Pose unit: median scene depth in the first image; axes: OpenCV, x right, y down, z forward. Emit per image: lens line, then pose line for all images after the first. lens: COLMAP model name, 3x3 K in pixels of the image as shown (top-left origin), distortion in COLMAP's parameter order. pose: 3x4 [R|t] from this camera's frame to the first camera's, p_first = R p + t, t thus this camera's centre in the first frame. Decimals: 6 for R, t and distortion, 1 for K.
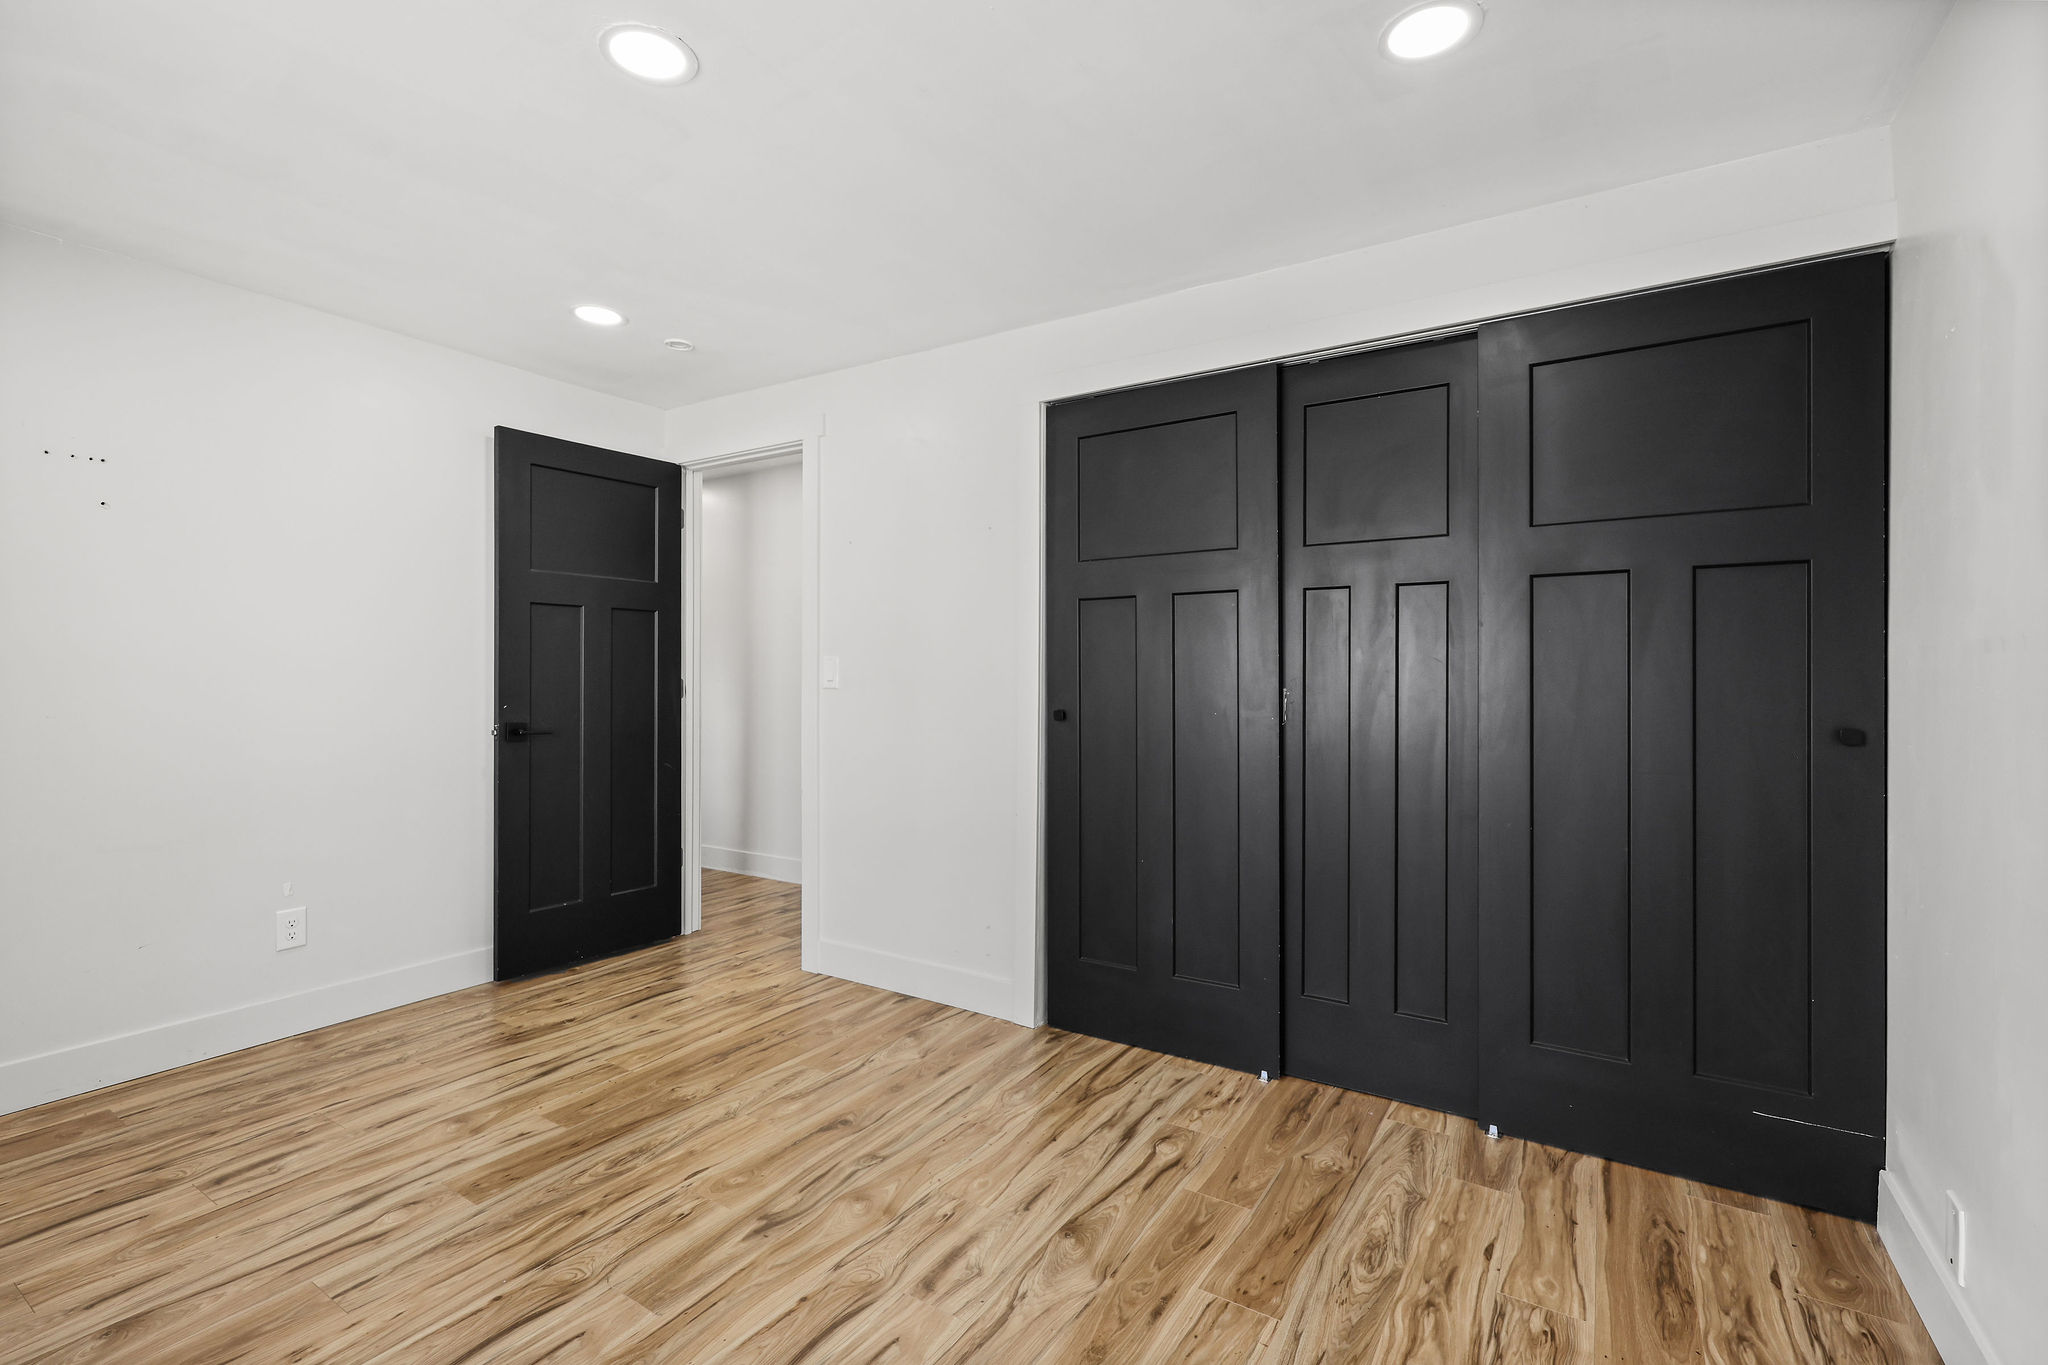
lens RADIAL K [[929.3, 0, 1014.8], [0, 929.3, 685.1], [0, 0, 1]] dist [0.001884, 0.000551]
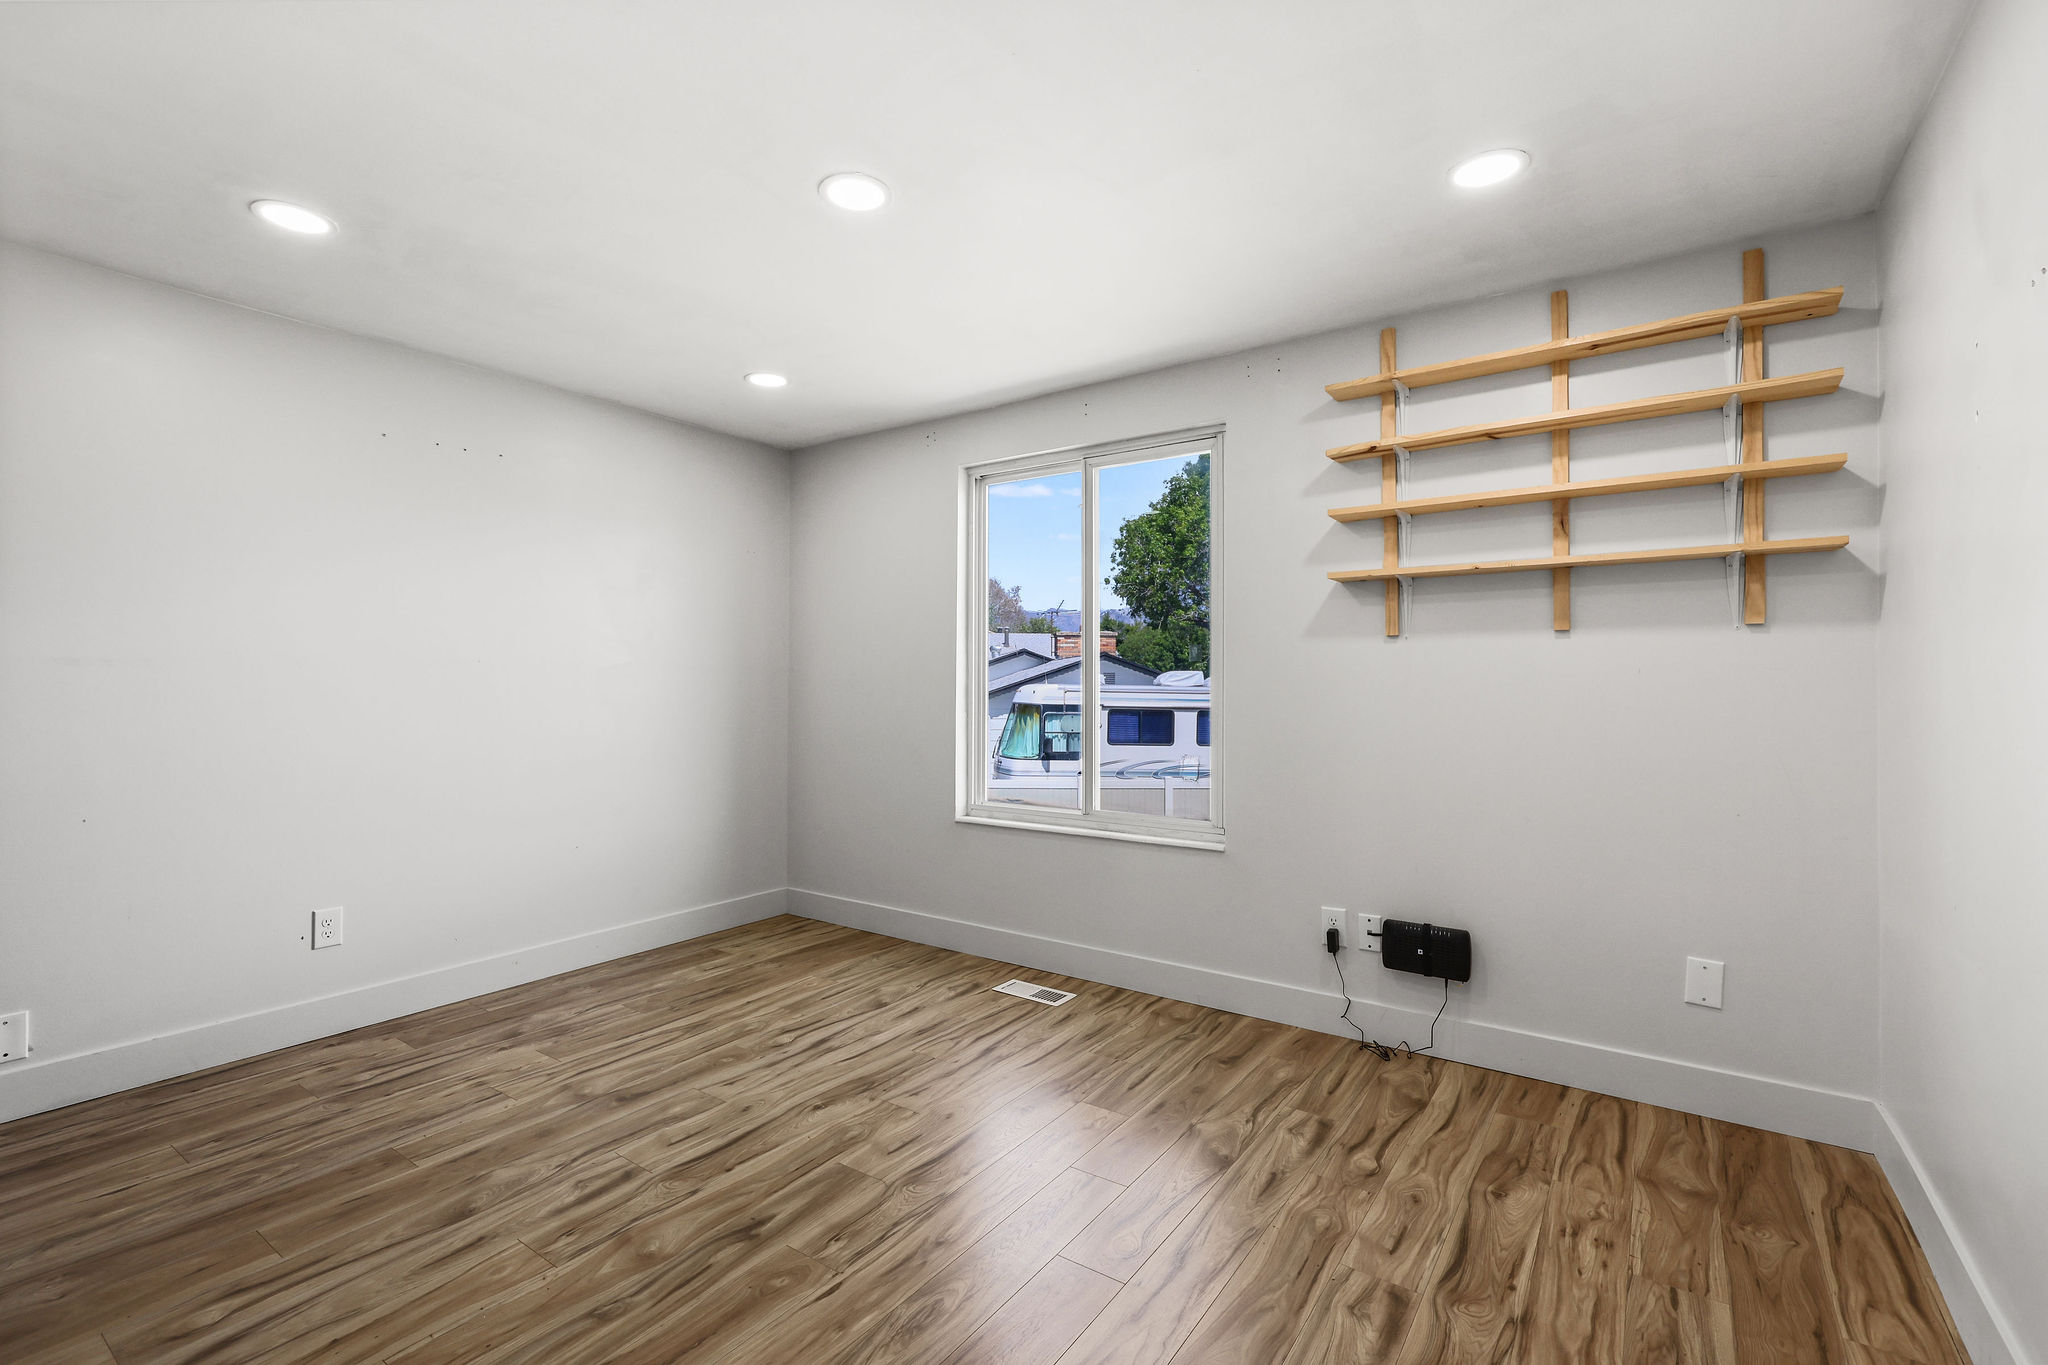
lens RADIAL K [[929.3, 0, 1014.8], [0, 929.3, 685.1], [0, 0, 1]] dist [0.001884, 0.000551]
pose [[-0.999079, -0.007230, 0.042298, -0.590059], [-0.006614, 0.999870, 0.014689, -0.024681], [-0.042399, 0.014396, -0.998997, 1.984929]]
